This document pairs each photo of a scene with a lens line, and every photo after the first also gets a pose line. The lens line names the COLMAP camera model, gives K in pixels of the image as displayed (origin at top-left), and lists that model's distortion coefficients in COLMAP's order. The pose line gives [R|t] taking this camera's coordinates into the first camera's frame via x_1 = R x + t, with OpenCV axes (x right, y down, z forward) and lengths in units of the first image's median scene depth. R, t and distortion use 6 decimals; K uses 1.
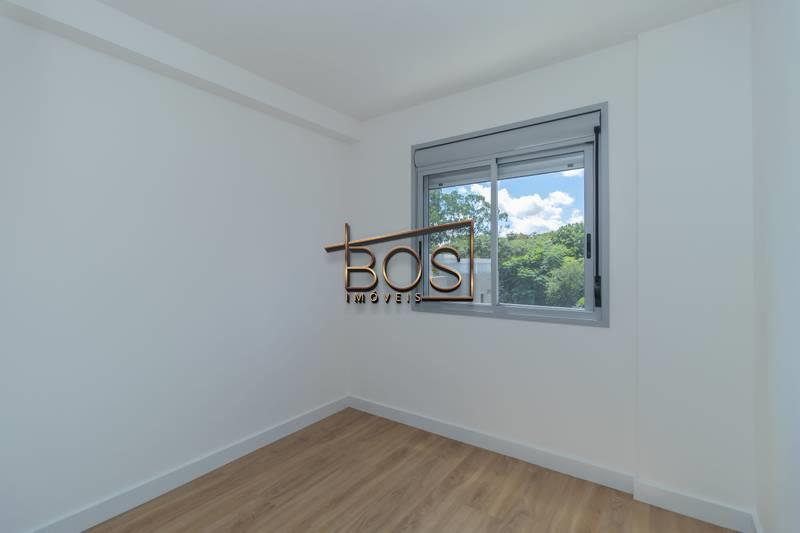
lens RADIAL K [[387.9, 0, 403.9], [0, 387.9, 263.1], [0, 0, 1]] dist [0.002805, 0.000808]
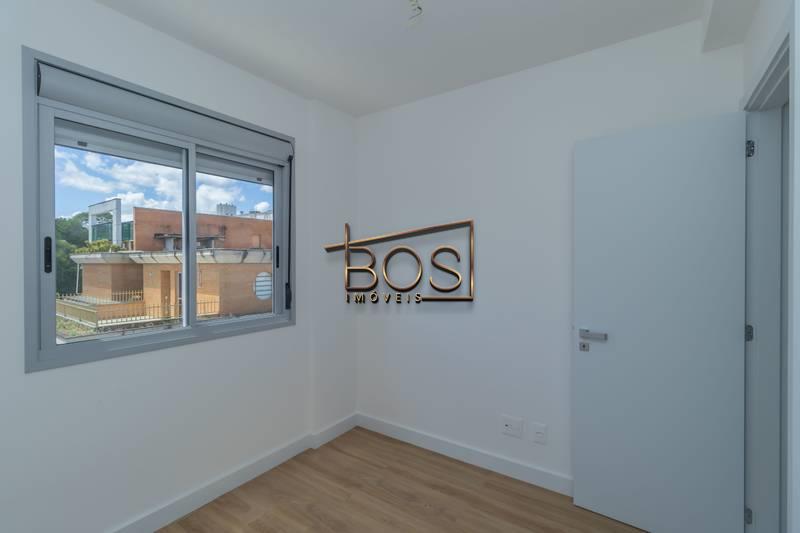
lens RADIAL K [[384.5, 0, 400.0], [0, 384.5, 266.5], [0, 0, 1]] dist [-0.000319, -0.000551]
pose [[-0.053082, -0.009930, 0.998541, -0.587585], [-0.002089, 0.999949, 0.009833, -0.025345], [-0.998588, -0.001564, -0.053100, 0.627544]]
